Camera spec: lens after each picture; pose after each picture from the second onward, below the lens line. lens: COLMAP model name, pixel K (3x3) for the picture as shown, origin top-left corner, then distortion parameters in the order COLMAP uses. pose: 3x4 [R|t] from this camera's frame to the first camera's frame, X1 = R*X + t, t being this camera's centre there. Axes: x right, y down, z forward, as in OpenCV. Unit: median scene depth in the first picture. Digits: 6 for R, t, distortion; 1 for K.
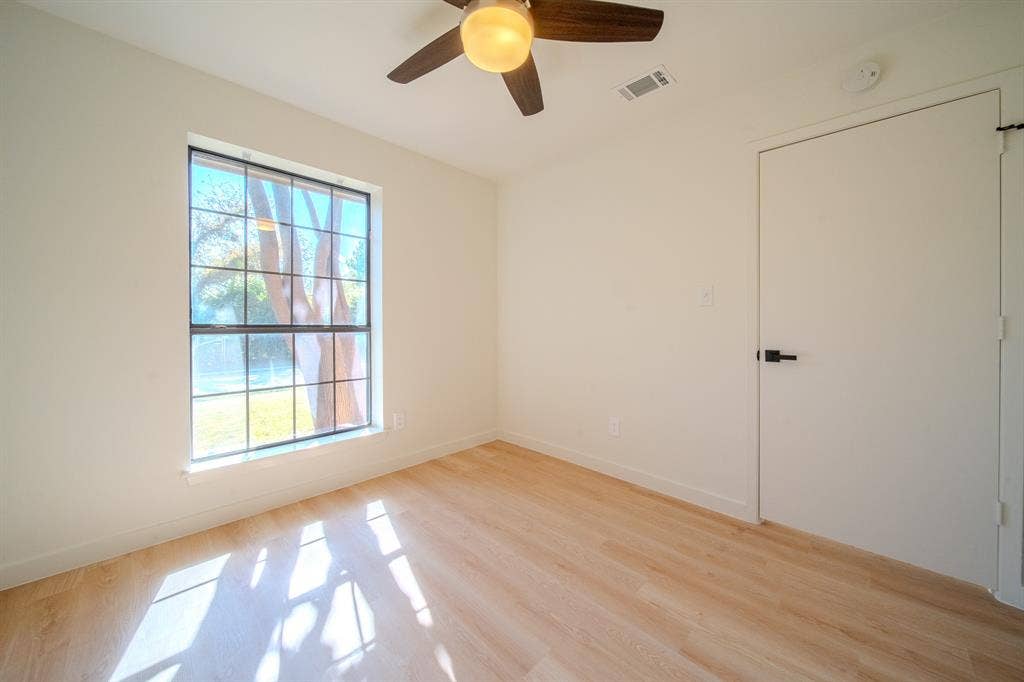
lens RADIAL K [[366.8, 0, 512.0], [0, 366.8, 341.0], [0, 0, 1]] dist [-0.002865, -0.000084]
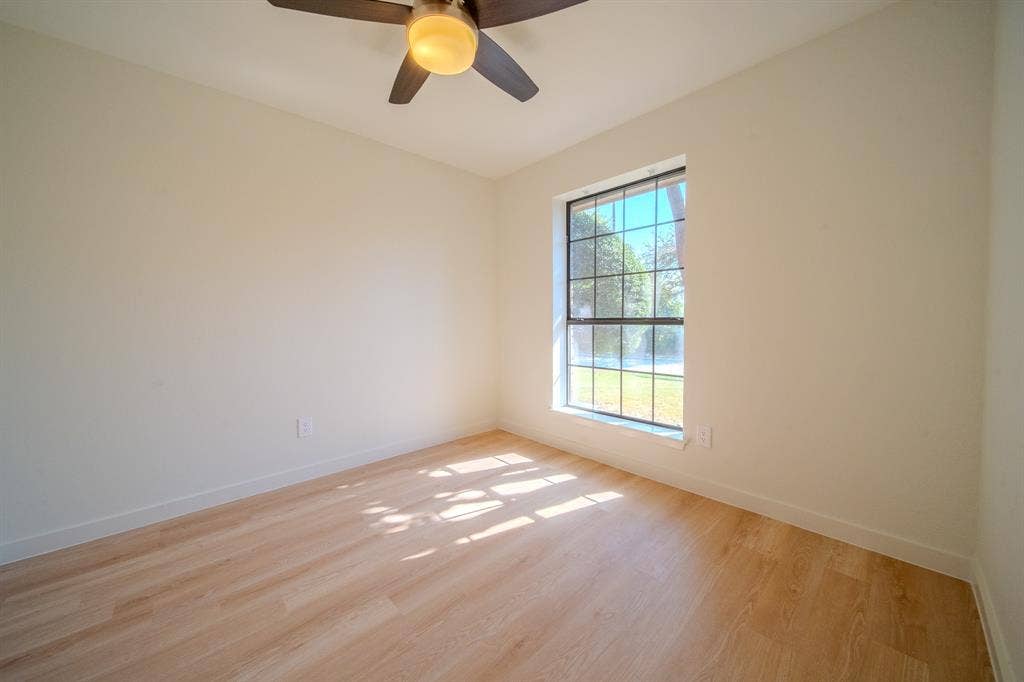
lens RADIAL K [[366.8, 0, 512.0], [0, 366.8, 341.0], [0, 0, 1]] dist [-0.002865, -0.000084]
pose [[-0.059145, 0.053189, -0.996831, 0.676606], [-0.039168, 0.997687, 0.055558, -0.024367], [0.997481, 0.042330, -0.056924, 0.813799]]
